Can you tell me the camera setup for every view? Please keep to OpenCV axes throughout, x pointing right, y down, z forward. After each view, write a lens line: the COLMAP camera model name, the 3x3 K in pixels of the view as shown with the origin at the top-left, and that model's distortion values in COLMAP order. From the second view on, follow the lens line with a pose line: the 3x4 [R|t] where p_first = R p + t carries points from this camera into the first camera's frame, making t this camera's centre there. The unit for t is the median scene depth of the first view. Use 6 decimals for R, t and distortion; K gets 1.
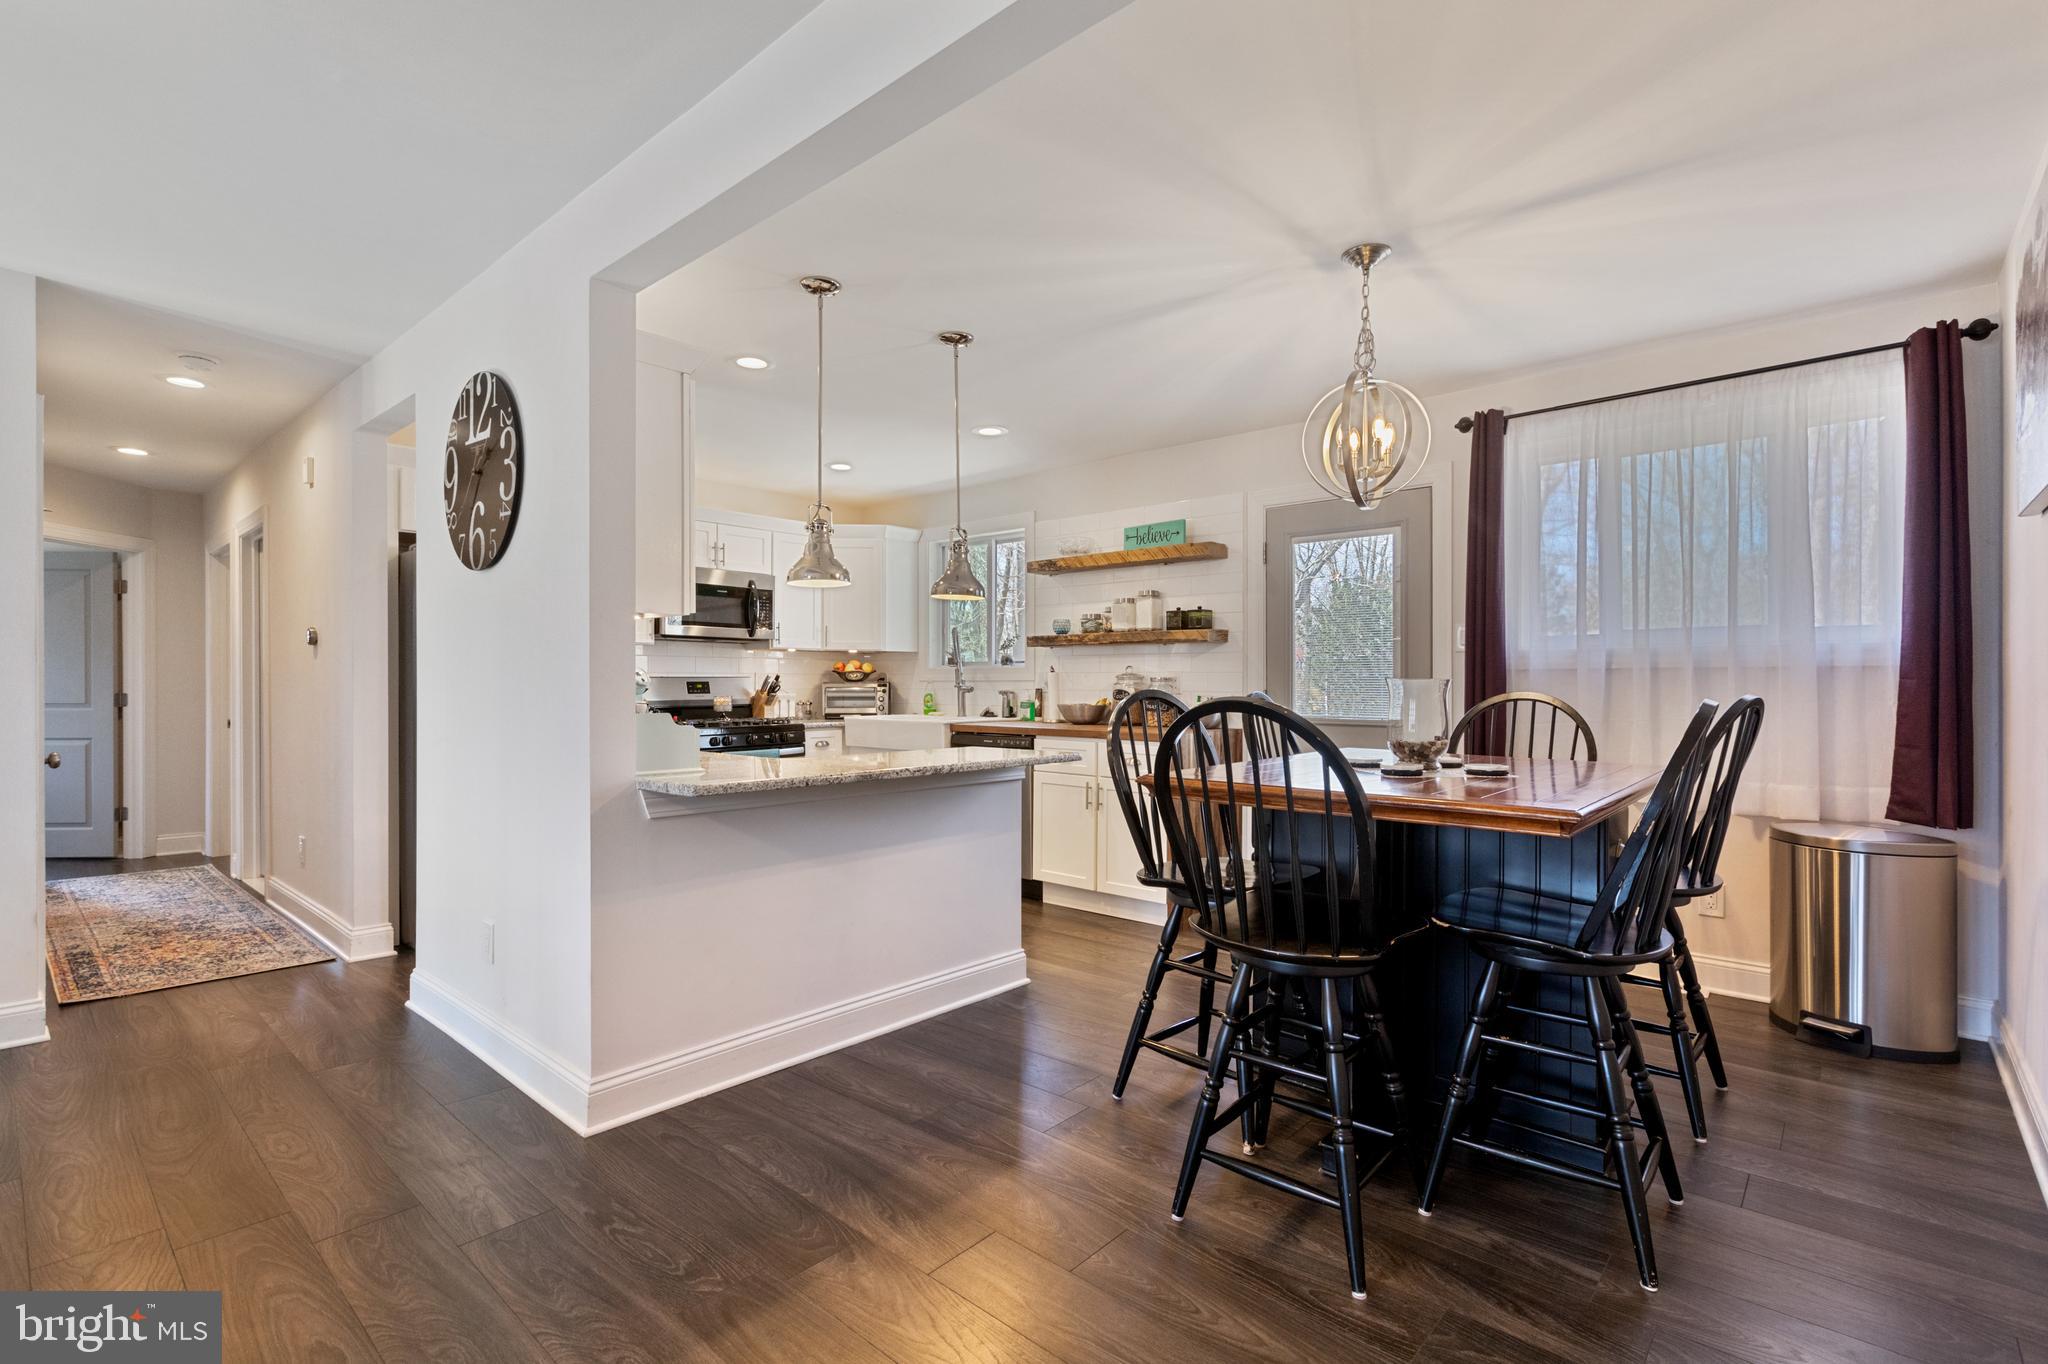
lens RADIAL K [[931.0, 0, 1003.4], [0, 931.0, 677.1], [0, 0, 1]] dist [0.006672, -0.001845]
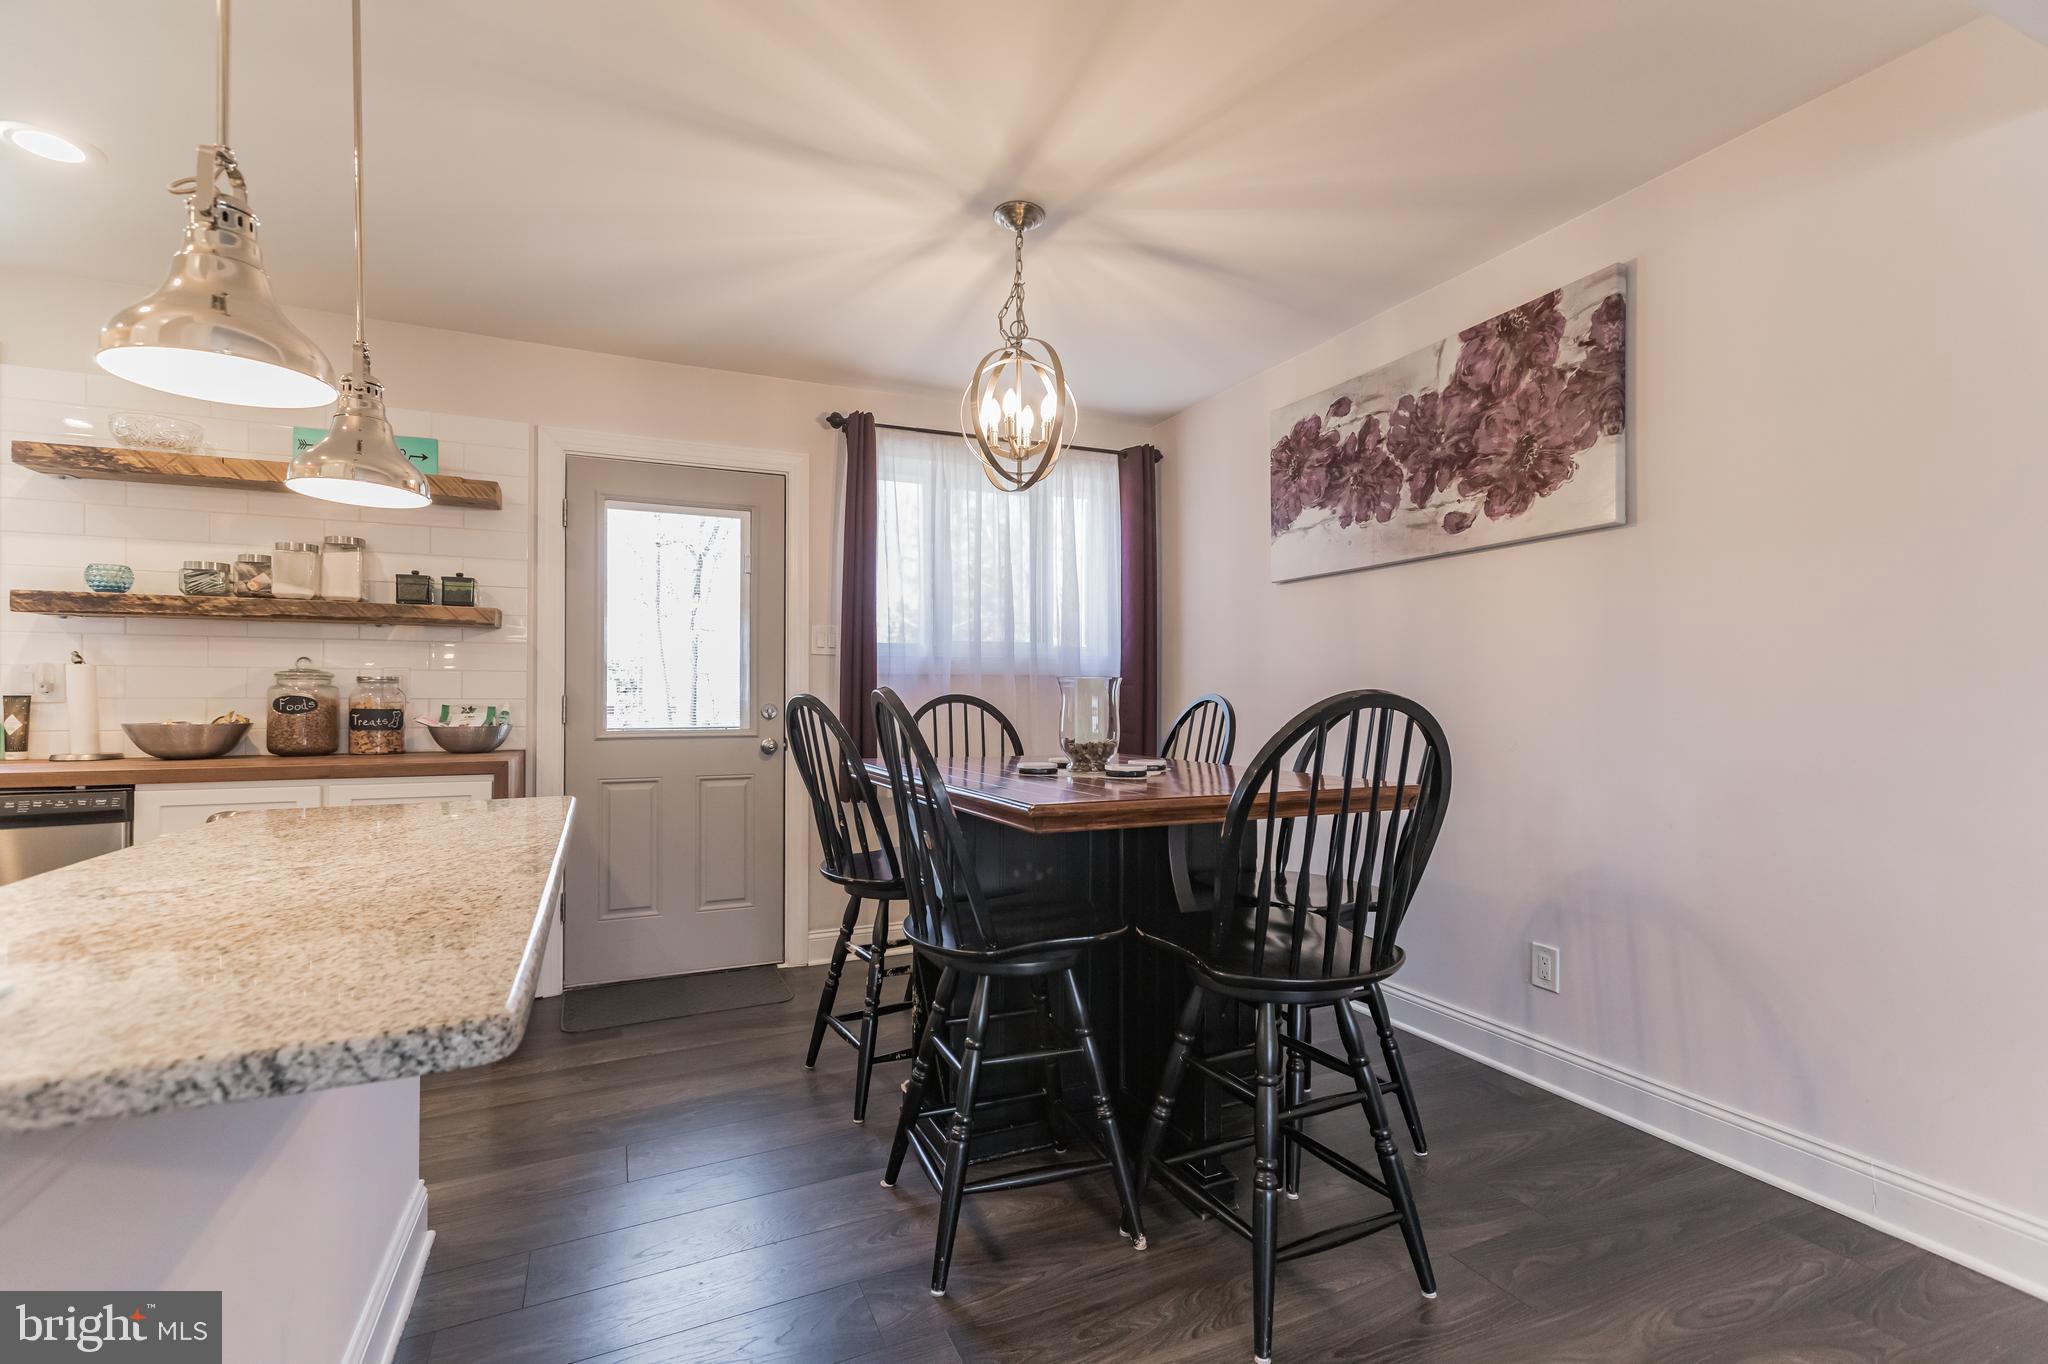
lens RADIAL K [[931.0, 0, 1046.0], [0, 931.0, 694.5], [0, 0, 1]] dist [0.006672, -0.001845]
pose [[0.388669, 0.004048, 0.921368, -0.310982], [-0.006163, 0.999979, -0.001793, 0.012993], [-0.921357, -0.004981, 0.388686, 0.436845]]
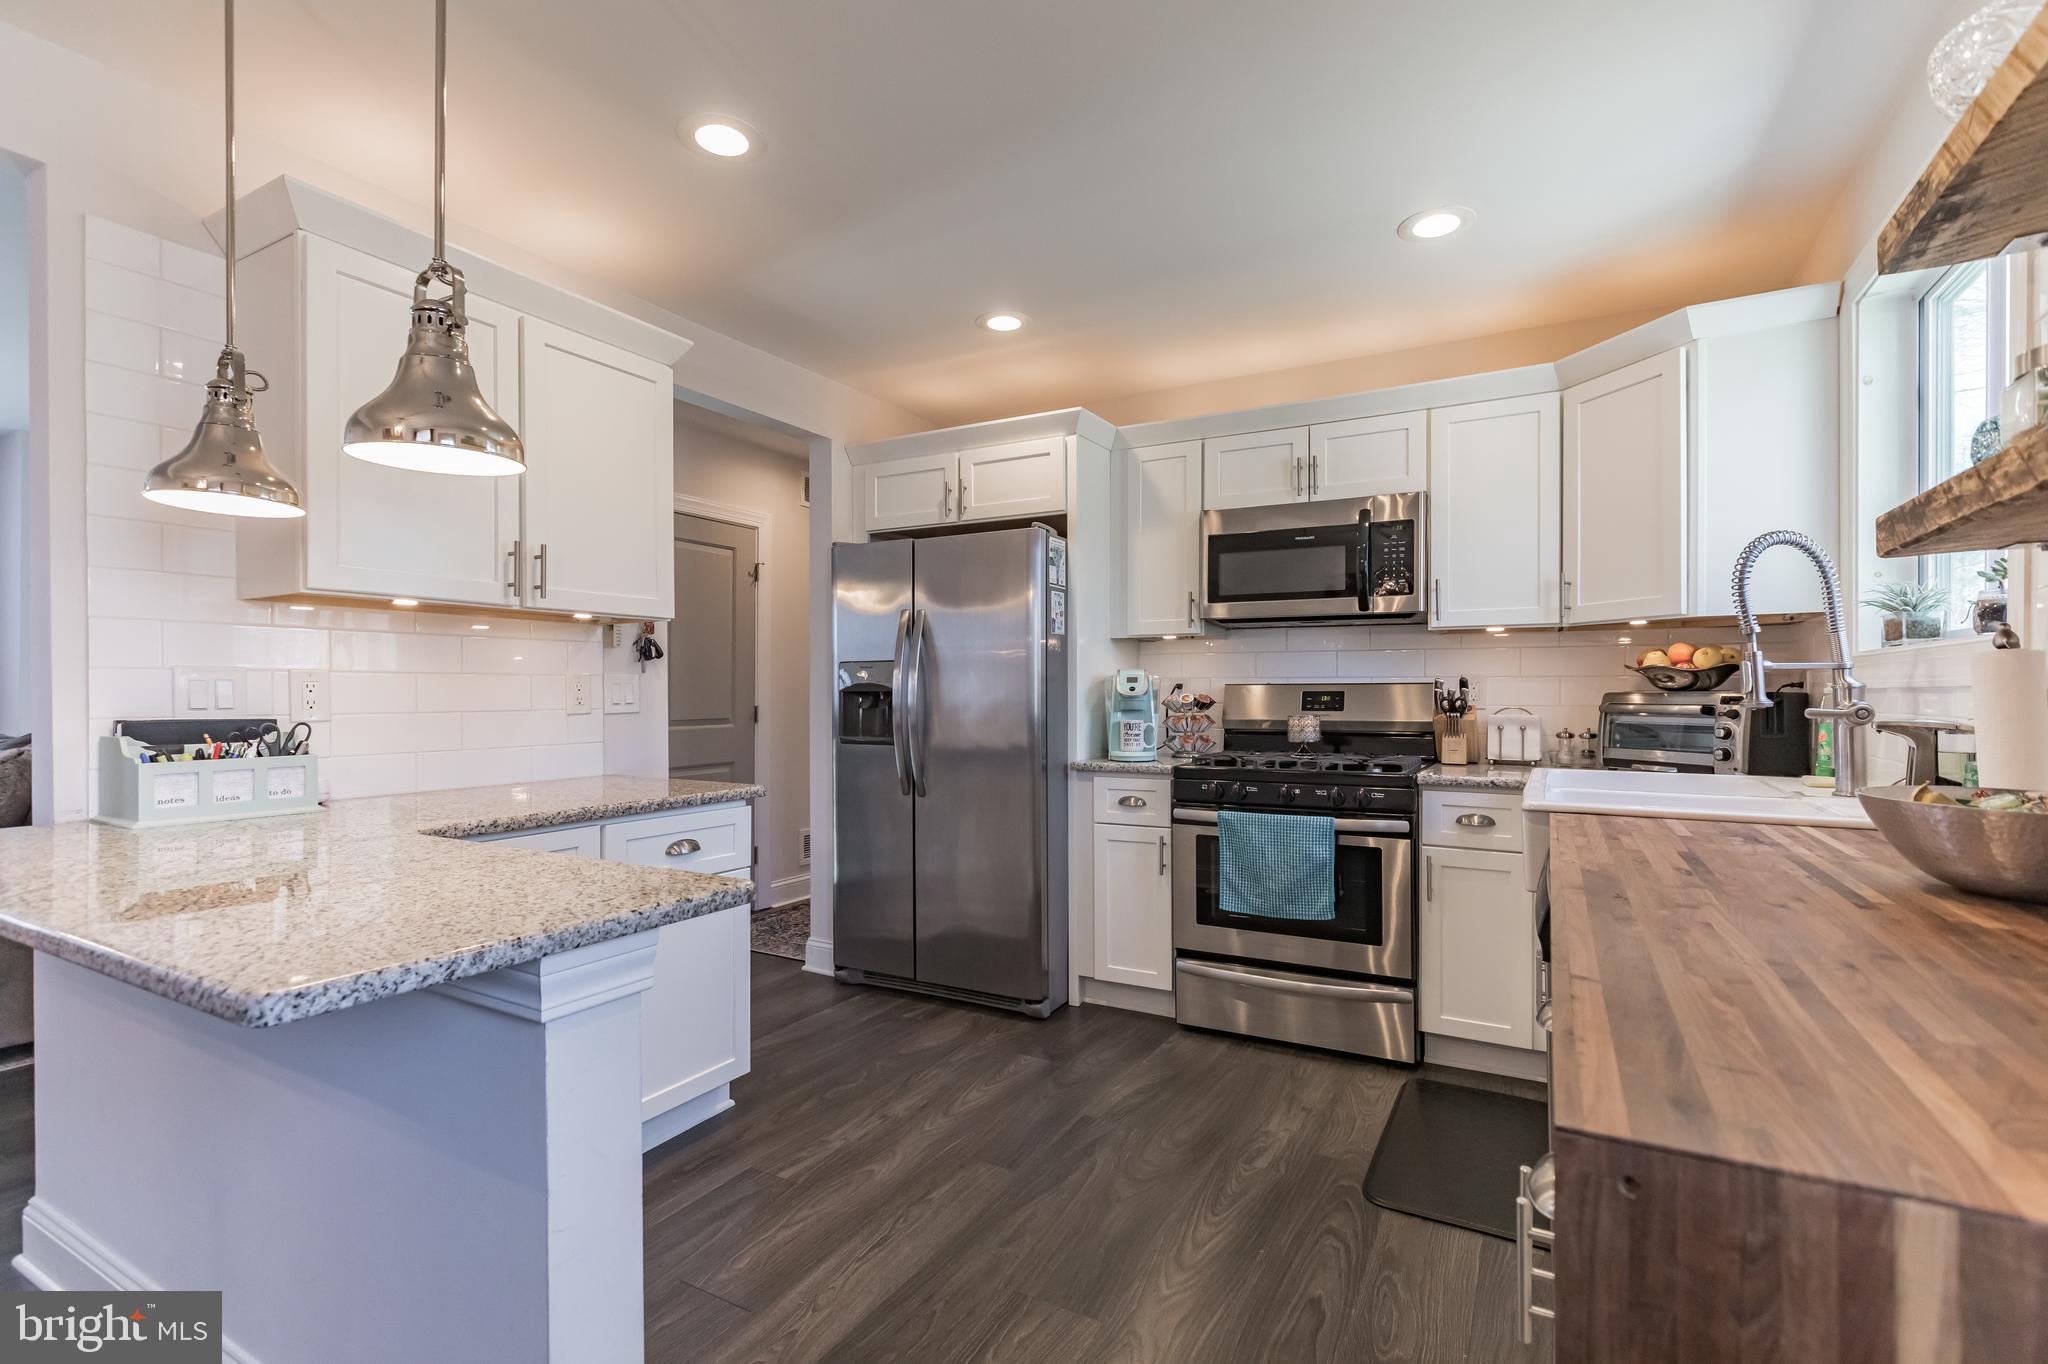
lens RADIAL K [[931.0, 0, 1036.5], [0, 931.0, 685.5], [0, 0, 1]] dist [0.006672, -0.001845]
pose [[0.221815, -0.003969, -0.975081, 0.338692], [0.006366, 0.999976, -0.002623, 0.002589], [0.975068, -0.005625, 0.221835, 1.024663]]
